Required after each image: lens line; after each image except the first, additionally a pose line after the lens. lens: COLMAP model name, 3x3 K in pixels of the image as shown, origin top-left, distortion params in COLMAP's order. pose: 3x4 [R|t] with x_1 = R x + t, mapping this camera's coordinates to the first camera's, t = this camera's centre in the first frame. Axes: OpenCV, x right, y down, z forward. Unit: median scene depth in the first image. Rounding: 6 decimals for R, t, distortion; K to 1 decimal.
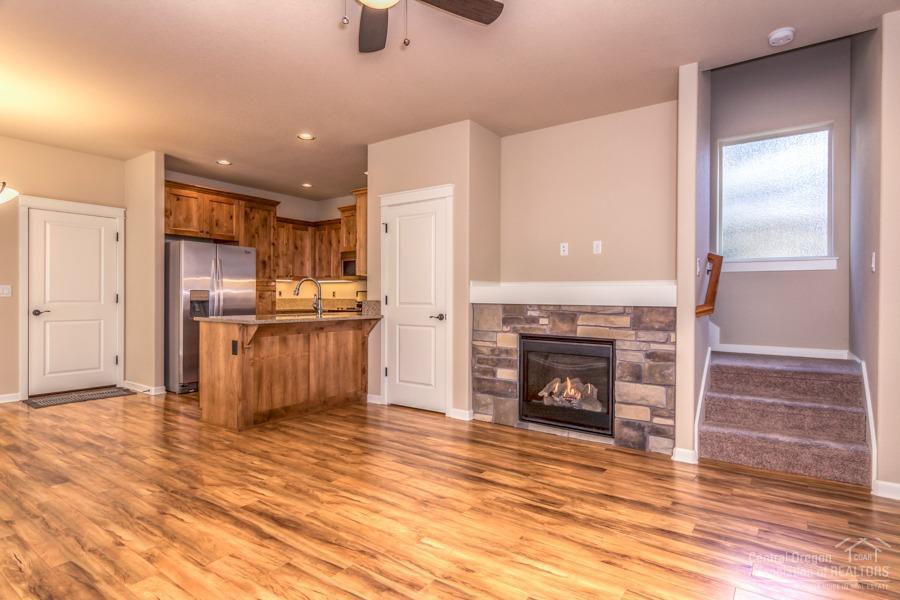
lens RADIAL K [[468.2, 0, 450.0], [0, 468.2, 300.0], [0, 0, 1]] dist [-0.001069, 0.000677]
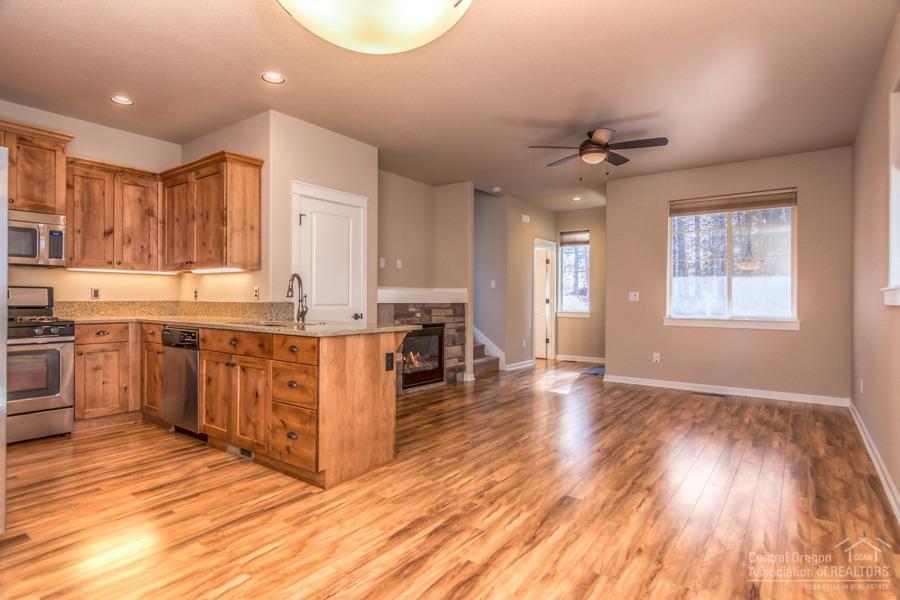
lens RADIAL K [[468.2, 0, 450.0], [0, 468.2, 300.0], [0, 0, 1]] dist [-0.001069, 0.000677]
pose [[0.032590, -0.008578, 0.999432, -1.383909], [0.001594, 0.999962, 0.008530, -0.014350], [-0.999468, 0.001315, 0.032603, 0.943484]]
